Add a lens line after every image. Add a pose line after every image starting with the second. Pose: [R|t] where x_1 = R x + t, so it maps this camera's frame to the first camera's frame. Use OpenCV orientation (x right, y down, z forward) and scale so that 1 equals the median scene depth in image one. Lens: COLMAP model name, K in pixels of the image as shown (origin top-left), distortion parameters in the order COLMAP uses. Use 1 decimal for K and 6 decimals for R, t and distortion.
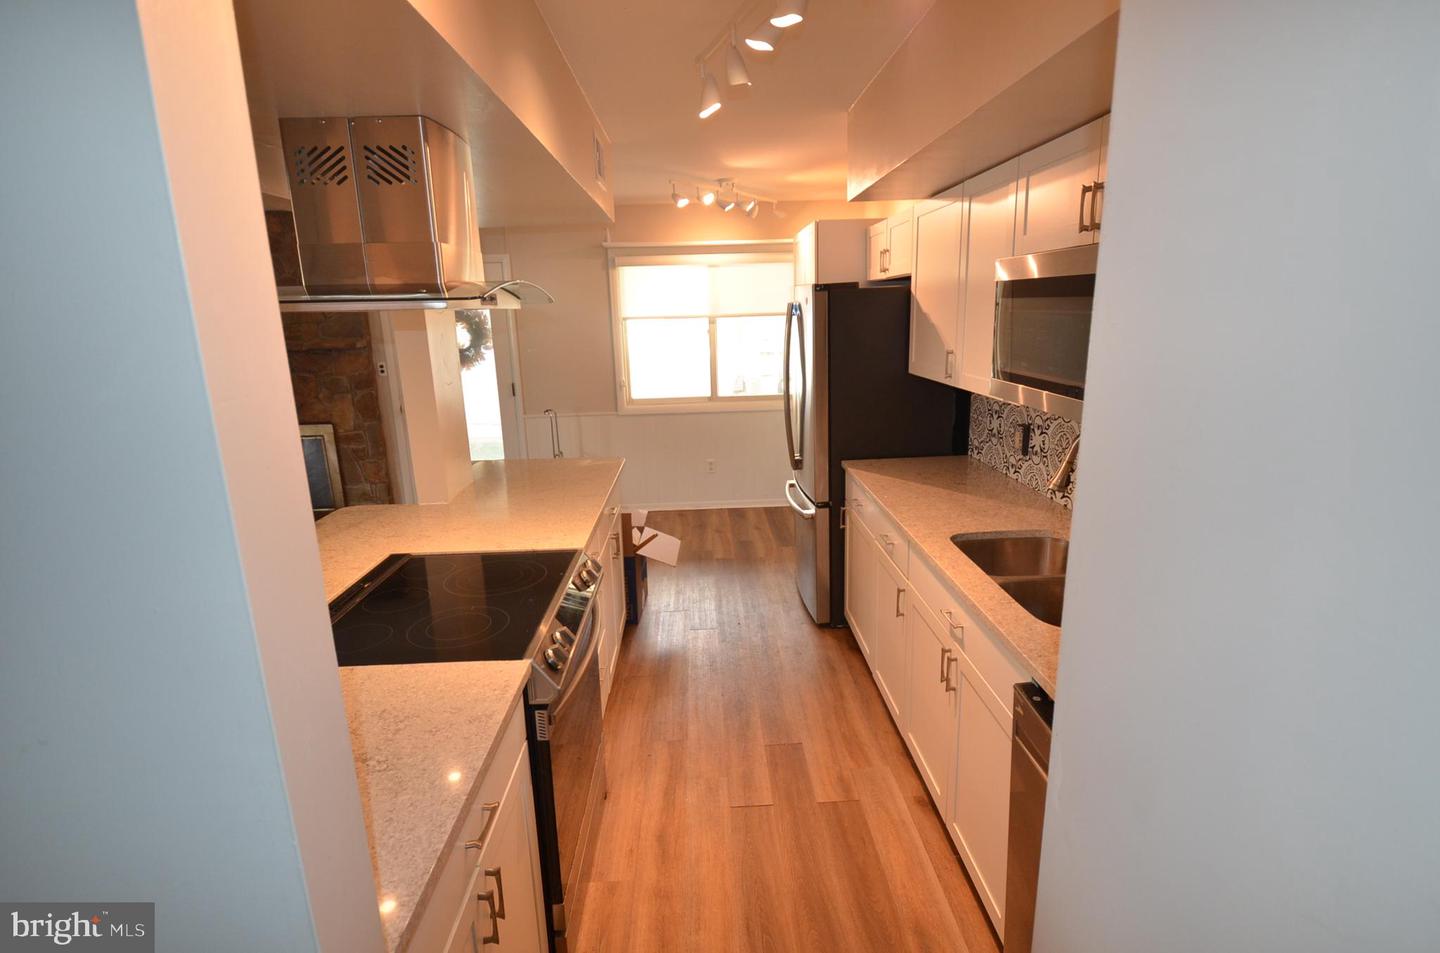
lens RADIAL K [[697.1, 0, 720.0], [0, 697.1, 476.5], [0, 0, 1]] dist [0.021544, -0.014710]
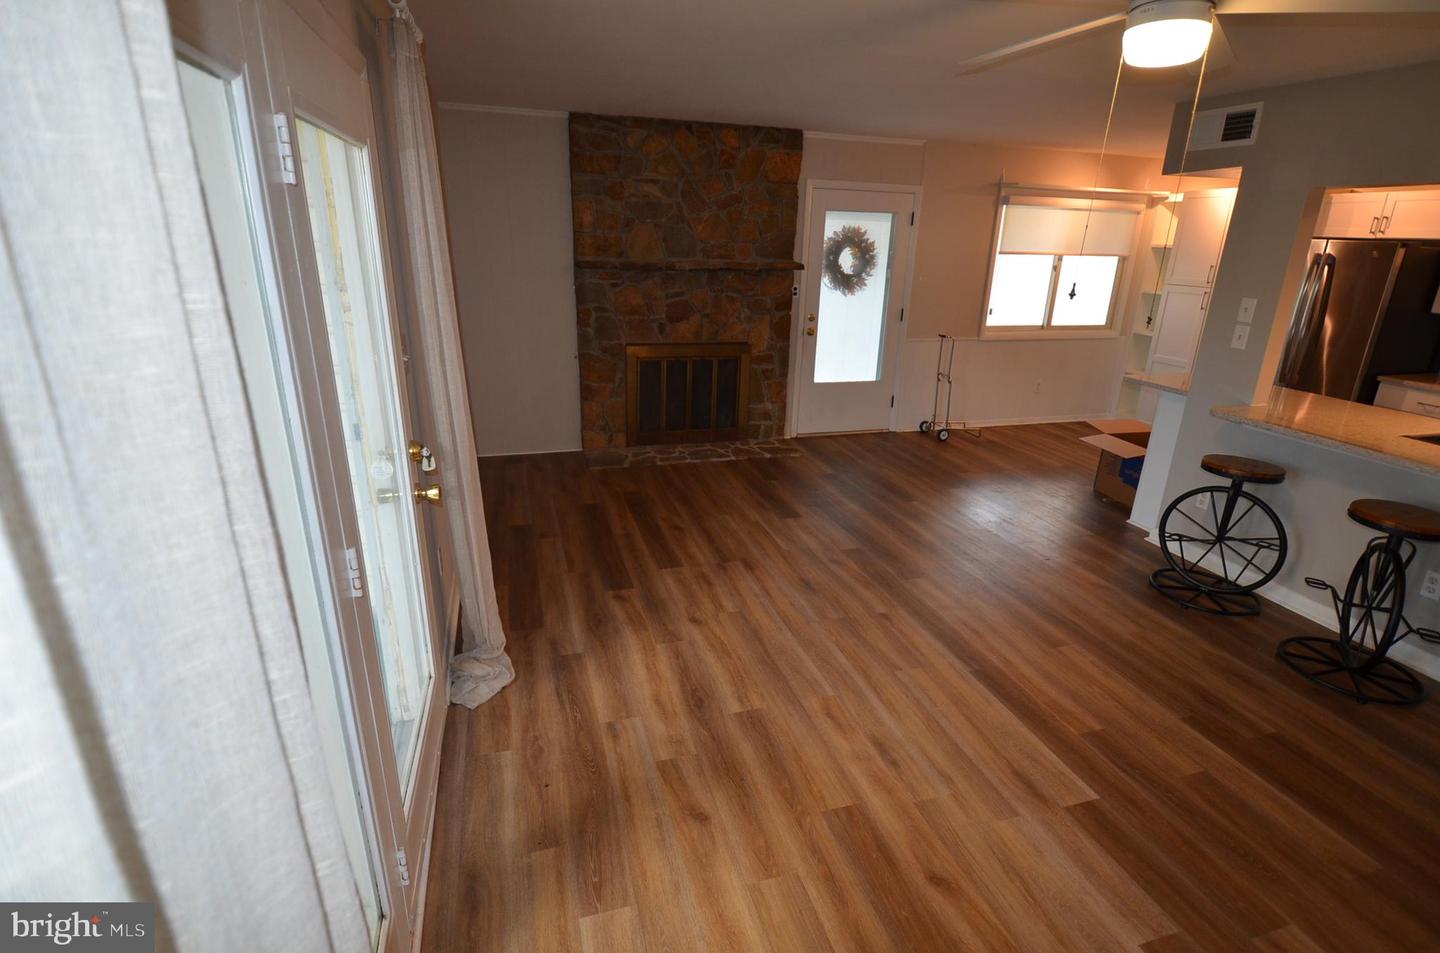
lens RADIAL K [[697.1, 0, 720.0], [0, 697.1, 476.5], [0, 0, 1]] dist [0.021544, -0.014710]
pose [[0.964860, -0.031888, 0.260824, -0.859856], [0.007312, 0.995483, 0.094658, 0.020798], [-0.262664, -0.089424, 0.960734, 0.009940]]
